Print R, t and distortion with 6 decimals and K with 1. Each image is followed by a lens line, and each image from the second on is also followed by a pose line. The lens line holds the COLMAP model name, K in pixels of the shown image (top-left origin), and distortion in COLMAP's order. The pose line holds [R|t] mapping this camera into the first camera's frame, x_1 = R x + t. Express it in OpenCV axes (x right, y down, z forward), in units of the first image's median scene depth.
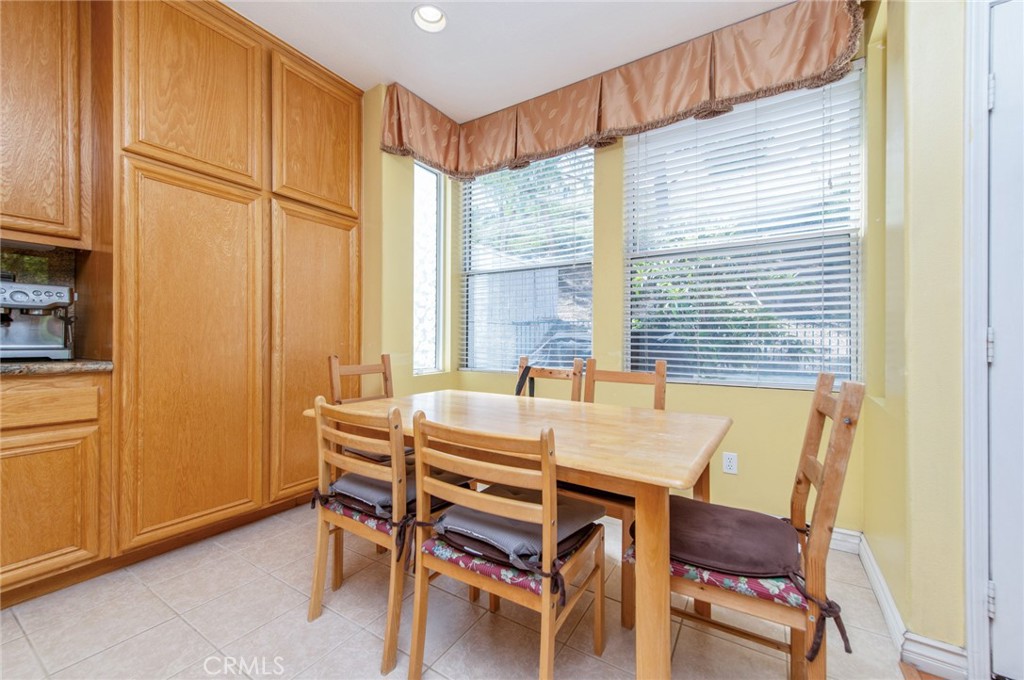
lens RADIAL K [[404.3, 0, 519.9], [0, 404.3, 339.2], [0, 0, 1]] dist [0.009758, -0.002215]
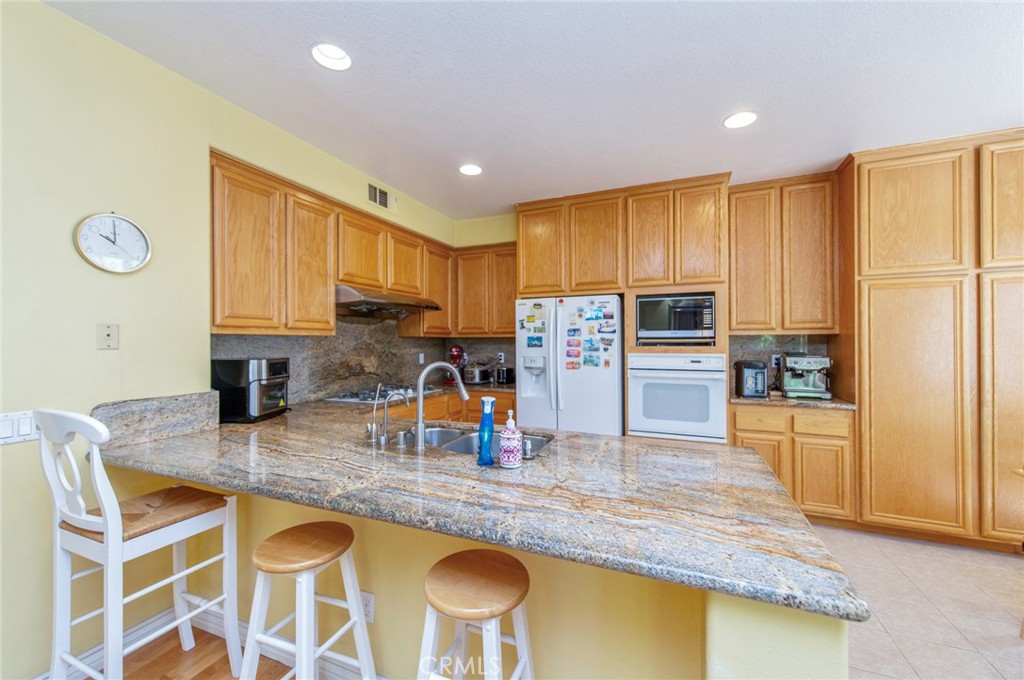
lens RADIAL K [[404.3, 0, 506.8], [0, 404.3, 341.4], [0, 0, 1]] dist [0.009758, -0.002215]
pose [[0.146572, 0.000694, -0.989200, 0.413654], [0.014632, 0.999889, 0.002870, -0.215355], [0.989092, -0.014895, 0.146545, -0.614713]]
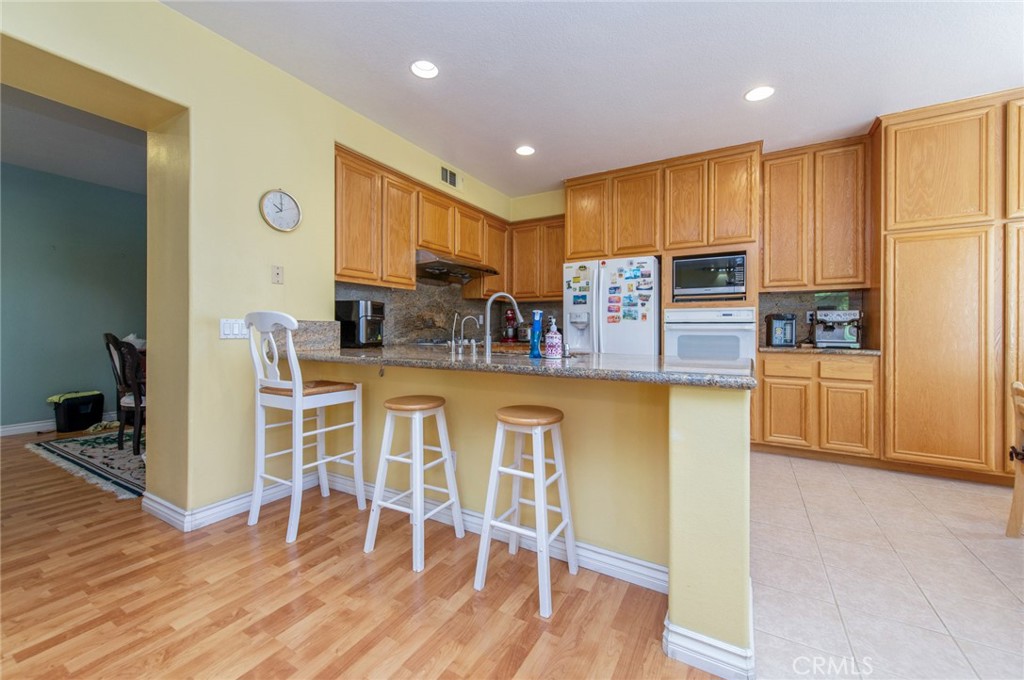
lens RADIAL K [[404.3, 0, 505.6], [0, 404.3, 331.8], [0, 0, 1]] dist [0.009758, -0.002215]
pose [[0.015963, 0.008346, -0.999838, 0.722740], [0.008691, 0.999926, 0.008486, -0.054674], [0.999835, -0.008825, 0.015889, -0.641892]]
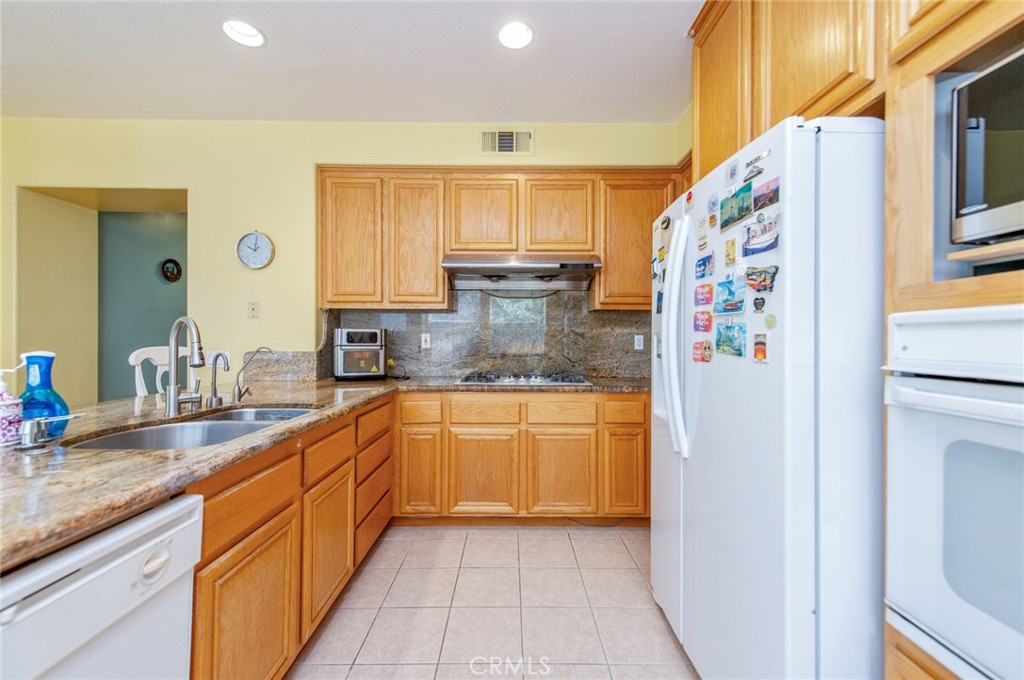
lens RADIAL K [[404.3, 0, 529.5], [0, 404.3, 341.2], [0, 0, 1]] dist [0.009758, -0.002215]
pose [[-0.852031, 0.000187, -0.523491, -0.714377], [0.003709, 0.999977, -0.005679, -0.112972], [0.523478, -0.006780, -0.852012, 0.401404]]
